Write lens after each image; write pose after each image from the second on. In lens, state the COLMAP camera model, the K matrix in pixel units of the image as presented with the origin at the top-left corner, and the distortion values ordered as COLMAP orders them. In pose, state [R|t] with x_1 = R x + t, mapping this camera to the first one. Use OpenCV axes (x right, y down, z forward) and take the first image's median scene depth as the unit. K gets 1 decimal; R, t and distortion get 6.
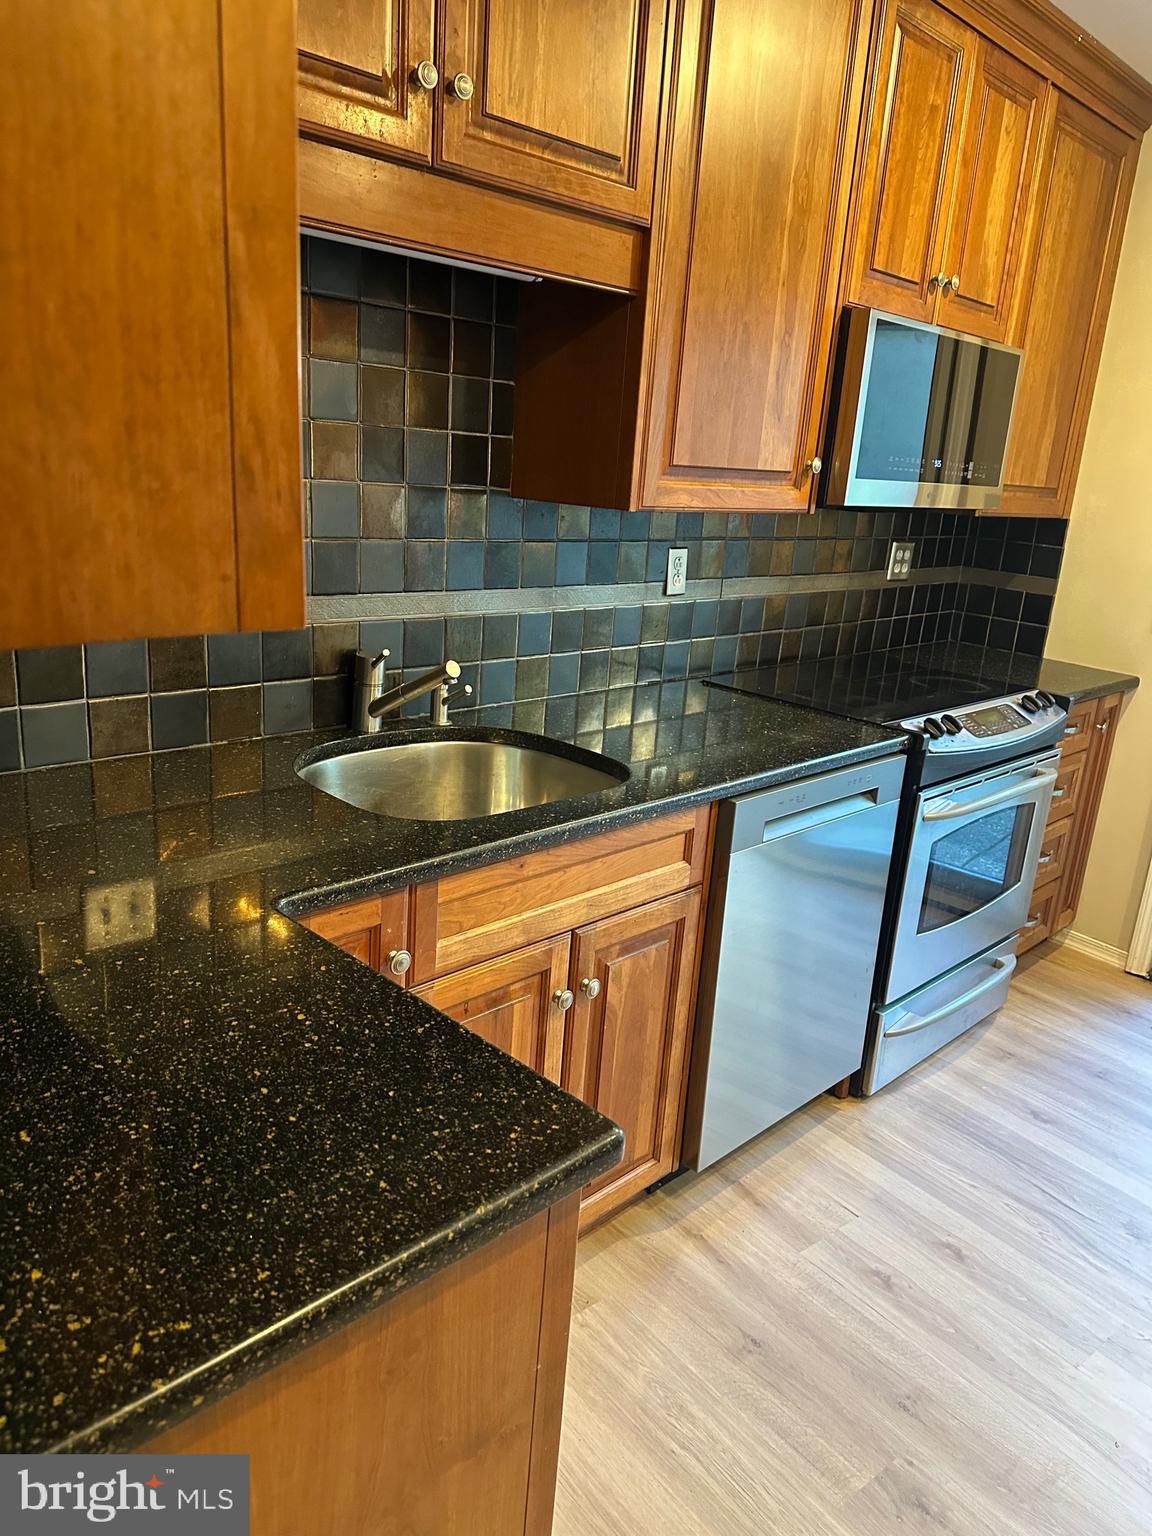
lens RADIAL K [[1085.7, 0, 576.0], [0, 1085.7, 768.0], [0, 0, 1]] dist [-0.001411, -0.003237]
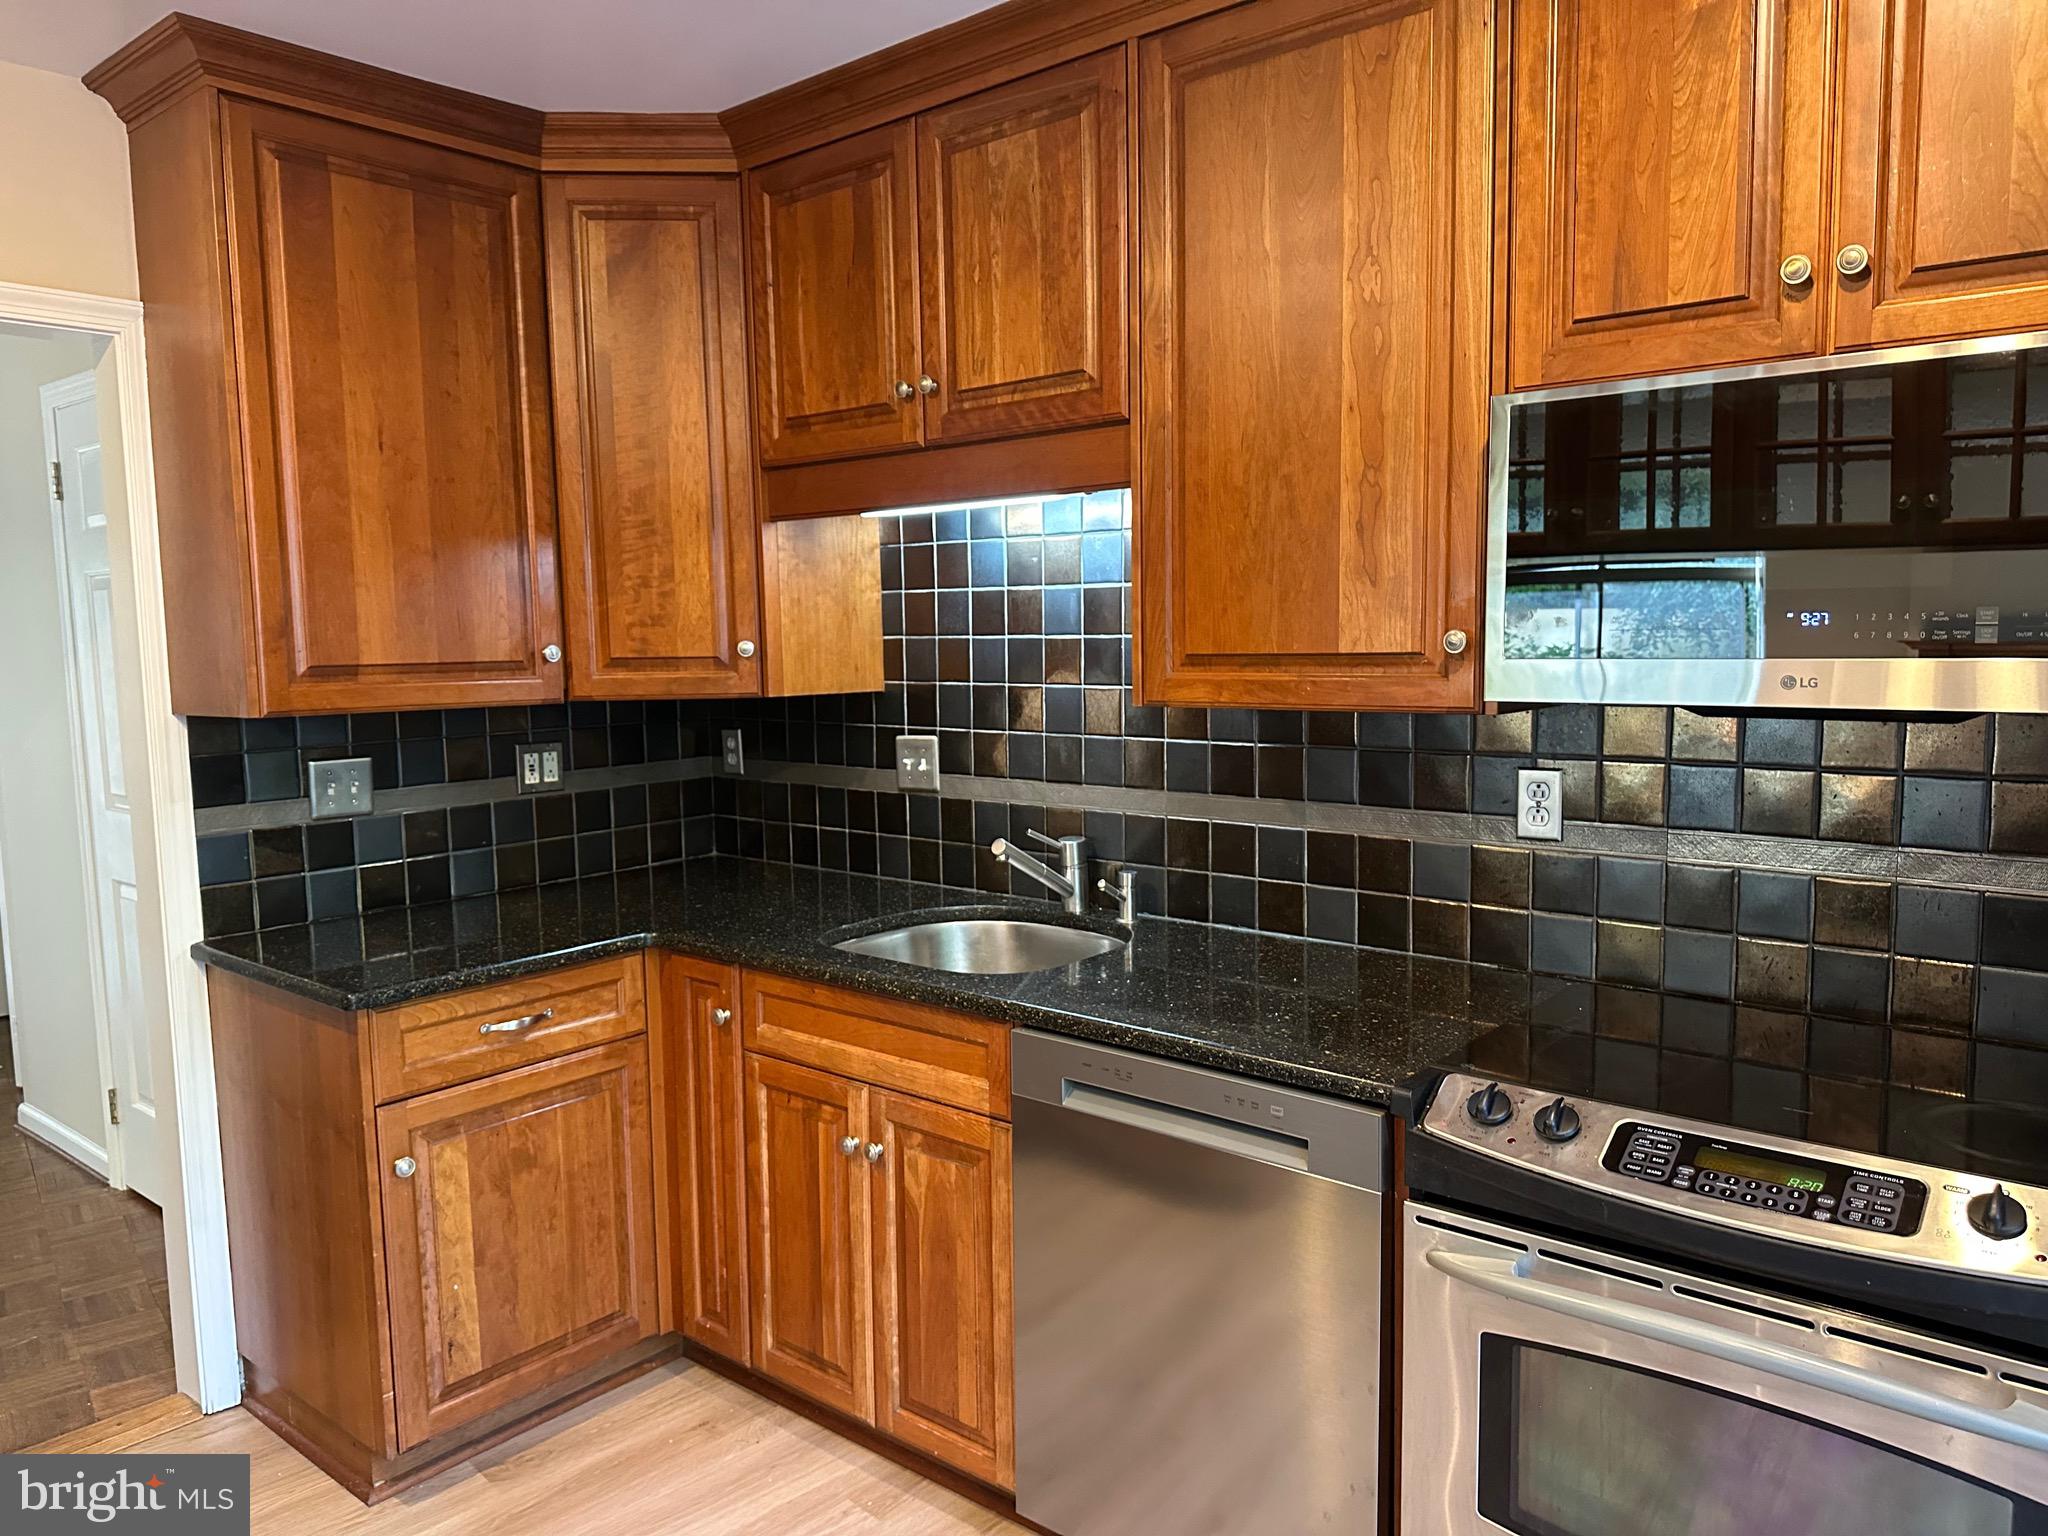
lens RADIAL K [[1447.6, 0, 1024.0], [0, 1447.6, 768.0], [0, 0, 1]] dist [-0.001411, -0.003237]
pose [[0.091325, 0.034885, -0.995210, 1.112849], [-0.245472, 0.969336, 0.011453, -0.160410], [0.965092, 0.243251, 0.097088, 0.720728]]
